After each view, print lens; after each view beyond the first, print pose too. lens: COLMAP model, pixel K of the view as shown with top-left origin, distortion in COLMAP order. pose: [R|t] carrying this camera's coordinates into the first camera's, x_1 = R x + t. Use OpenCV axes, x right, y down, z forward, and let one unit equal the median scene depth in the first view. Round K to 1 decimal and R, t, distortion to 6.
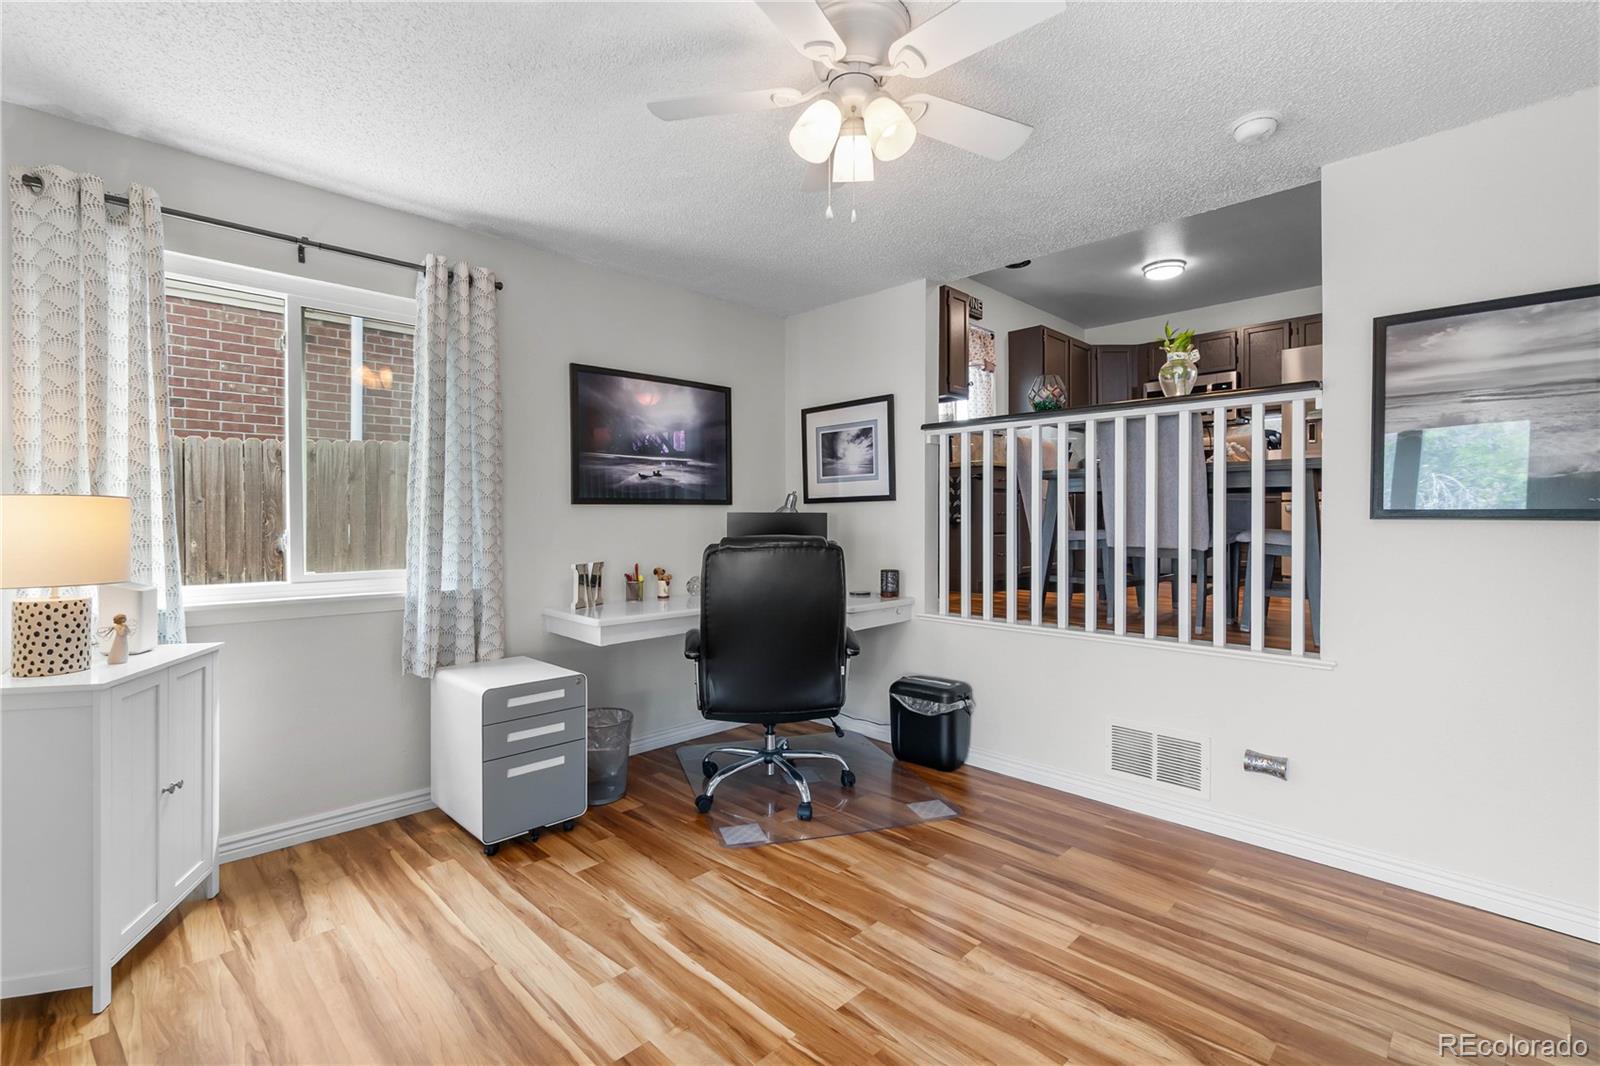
lens RADIAL K [[708.7, 0, 806.3], [0, 708.7, 512.7], [0, 0, 1]] dist [0.000739, 0.000017]
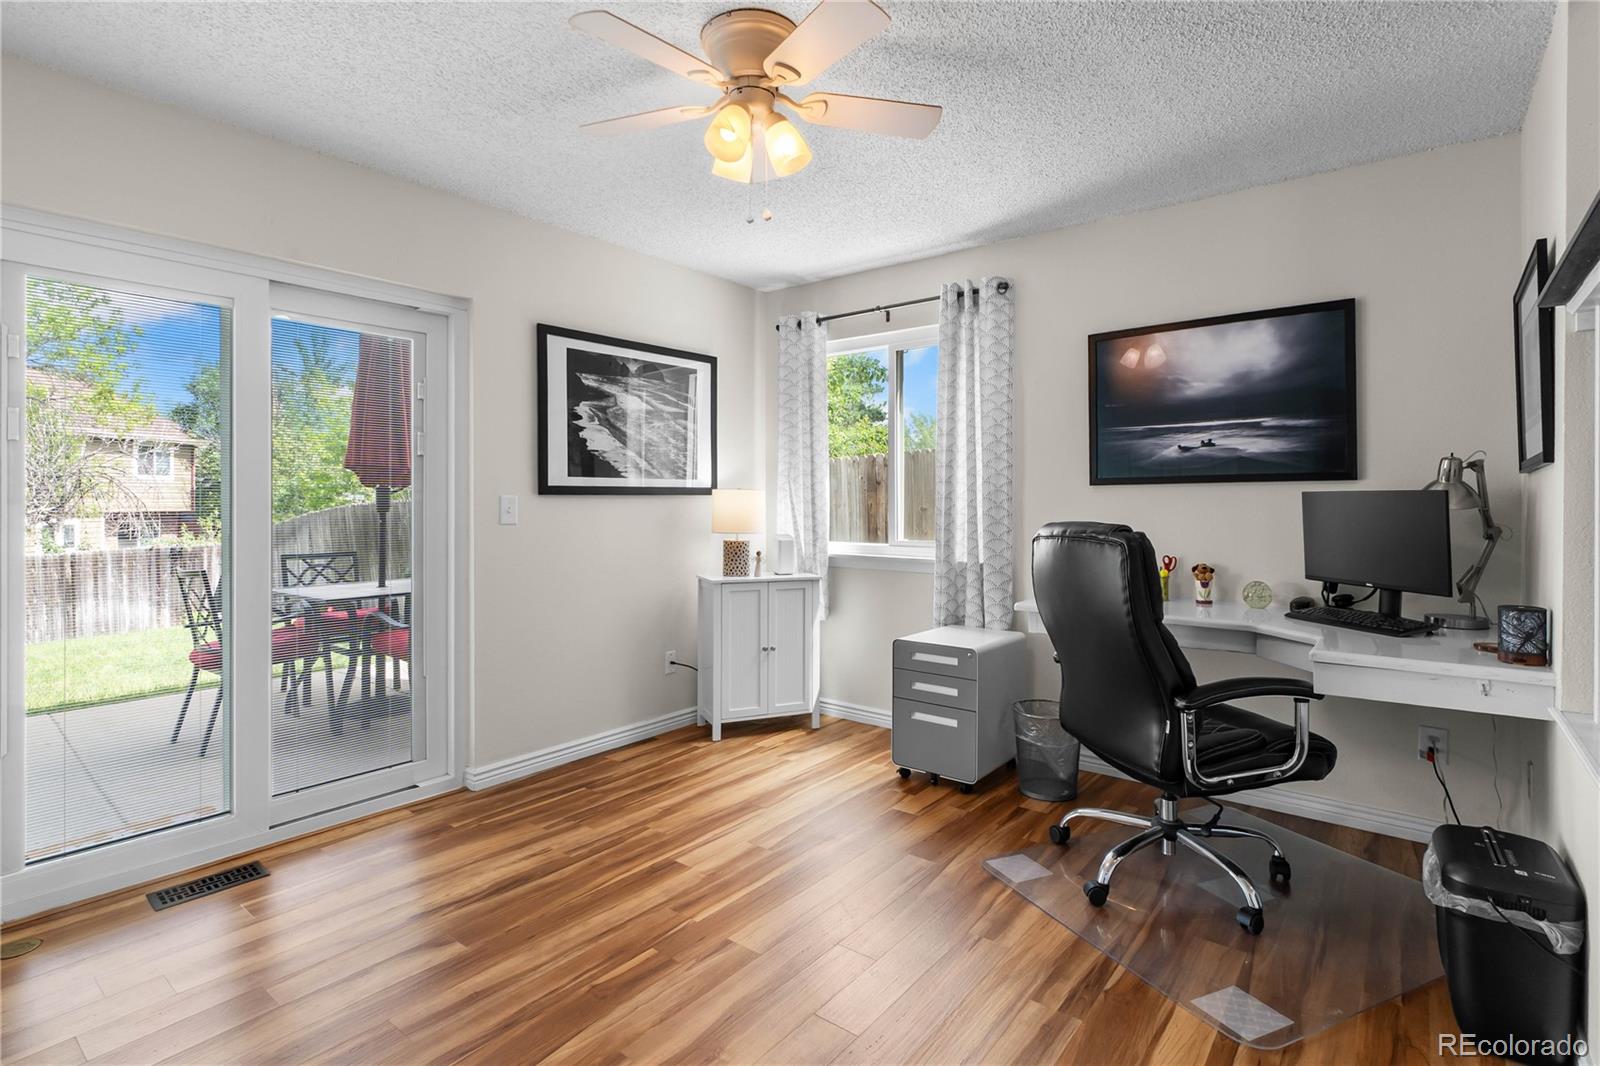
lens RADIAL K [[799.3, 0, 794.5], [0, 799.3, 484.7], [0, 0, 1]] dist [0.001551, -0.000097]
pose [[0.104657, -0.019513, -0.994317, 0.832370], [0.007074, 0.999797, -0.018876, 0.005278], [0.994483, -0.005058, 0.104774, 0.615129]]
